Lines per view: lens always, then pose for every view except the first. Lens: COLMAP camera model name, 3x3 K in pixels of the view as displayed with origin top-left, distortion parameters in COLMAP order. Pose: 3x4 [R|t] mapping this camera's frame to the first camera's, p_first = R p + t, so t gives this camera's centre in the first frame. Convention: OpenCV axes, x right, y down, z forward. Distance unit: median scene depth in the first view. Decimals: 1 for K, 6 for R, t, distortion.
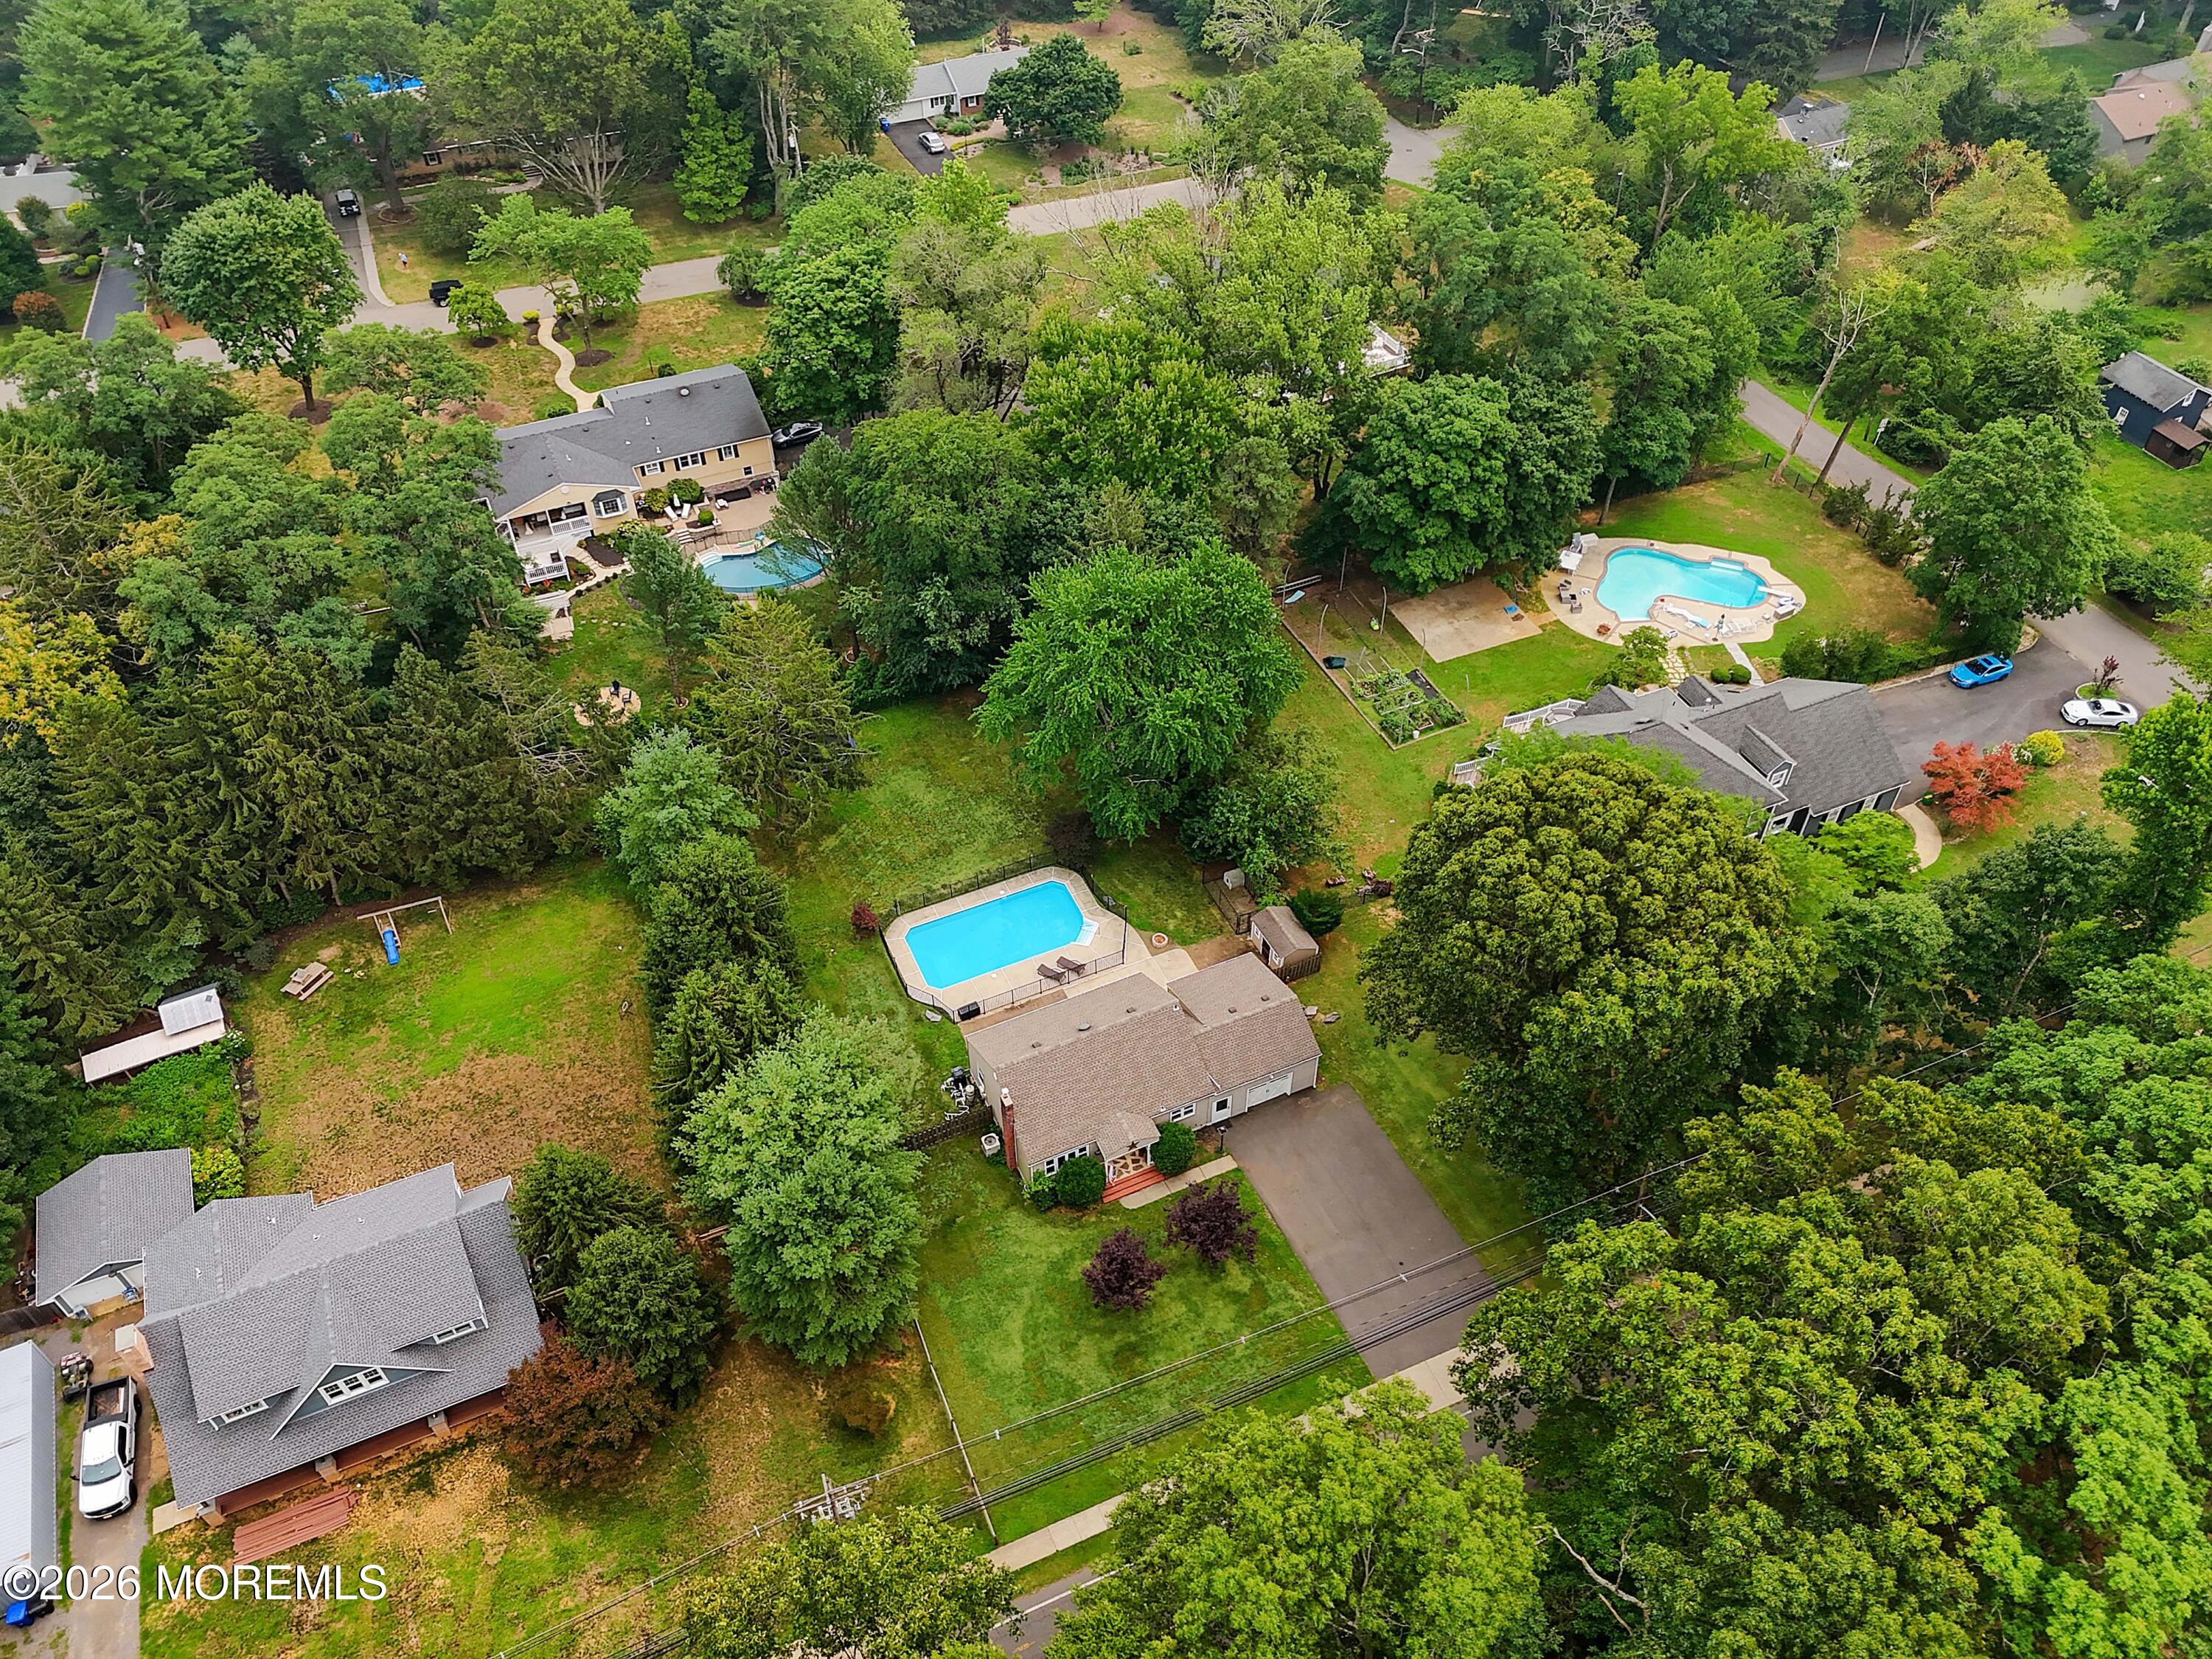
lens RADIAL K [[1658.0, 0, 1106.0], [0, 1658.0, 829.5], [0, 0, 1]] dist [0.053930, -0.032856]
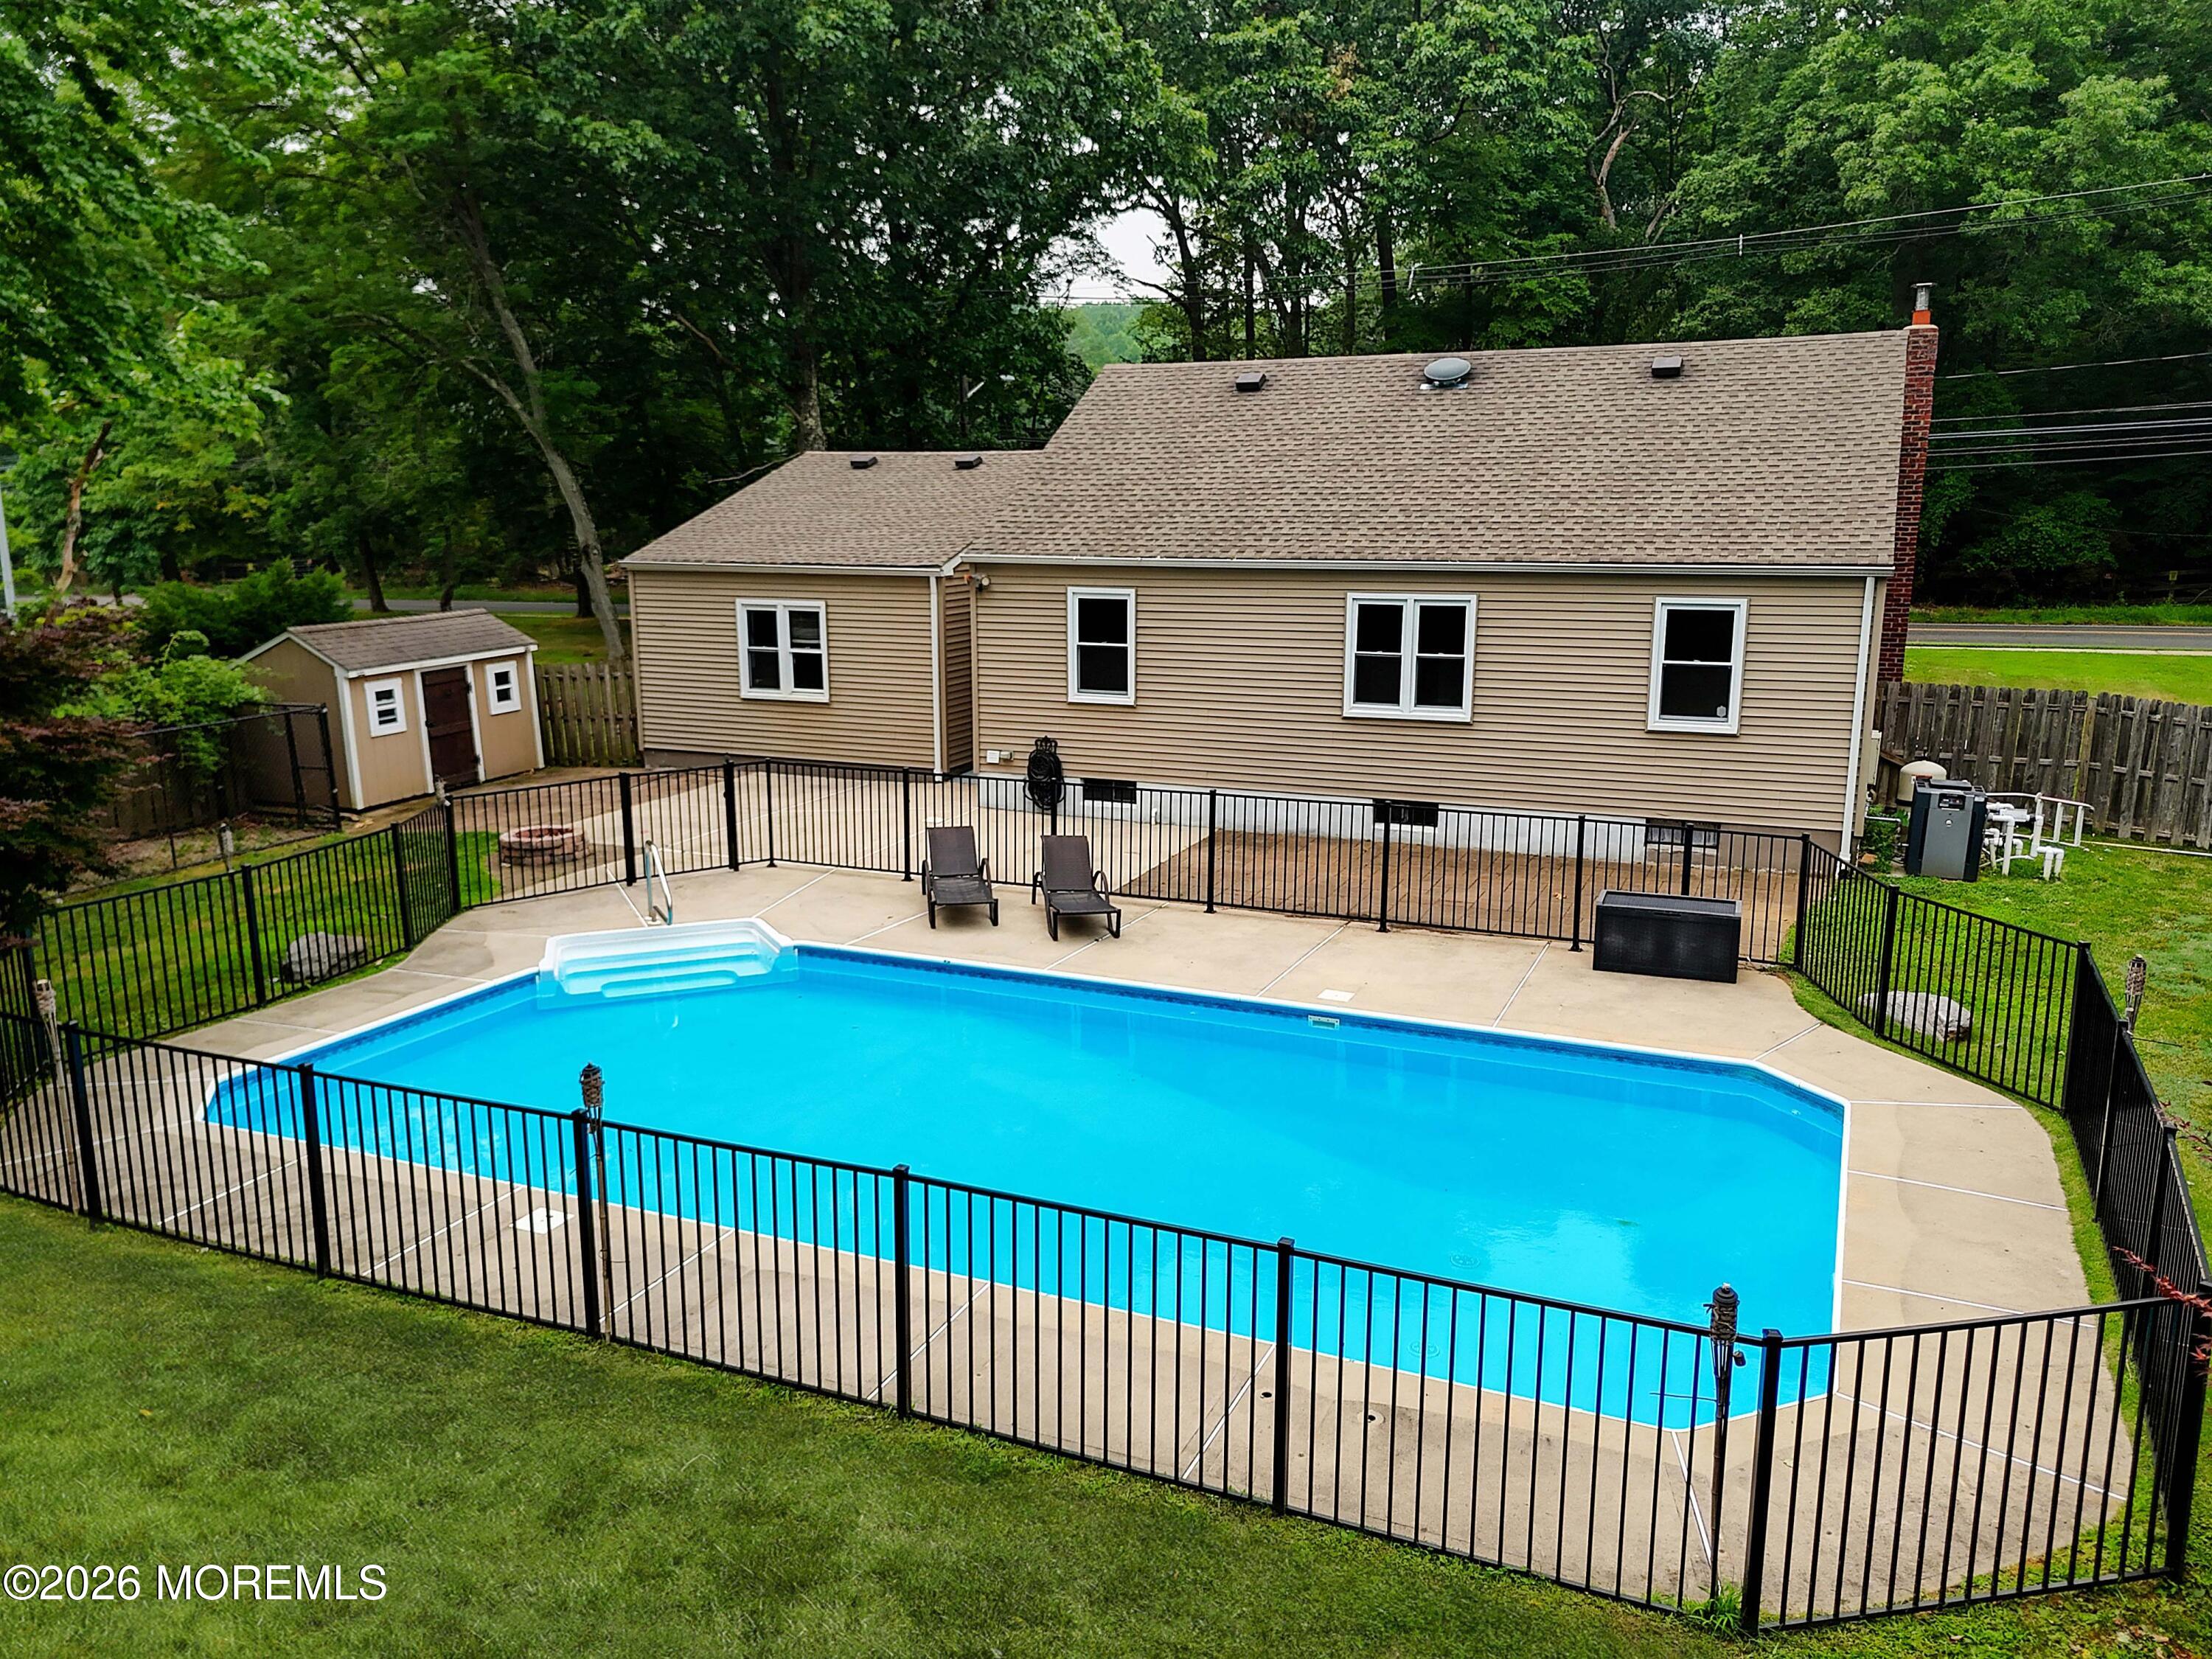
lens RADIAL K [[1658.0, 0, 1106.0], [0, 1658.0, 829.5], [0, 0, 1]] dist [0.053930, -0.032856]
pose [[-0.664857, -0.150251, 0.731704, -0.140784], [0.538734, 0.582090, 0.609046, -0.015590], [-0.517427, 0.799122, -0.306061, 0.945058]]
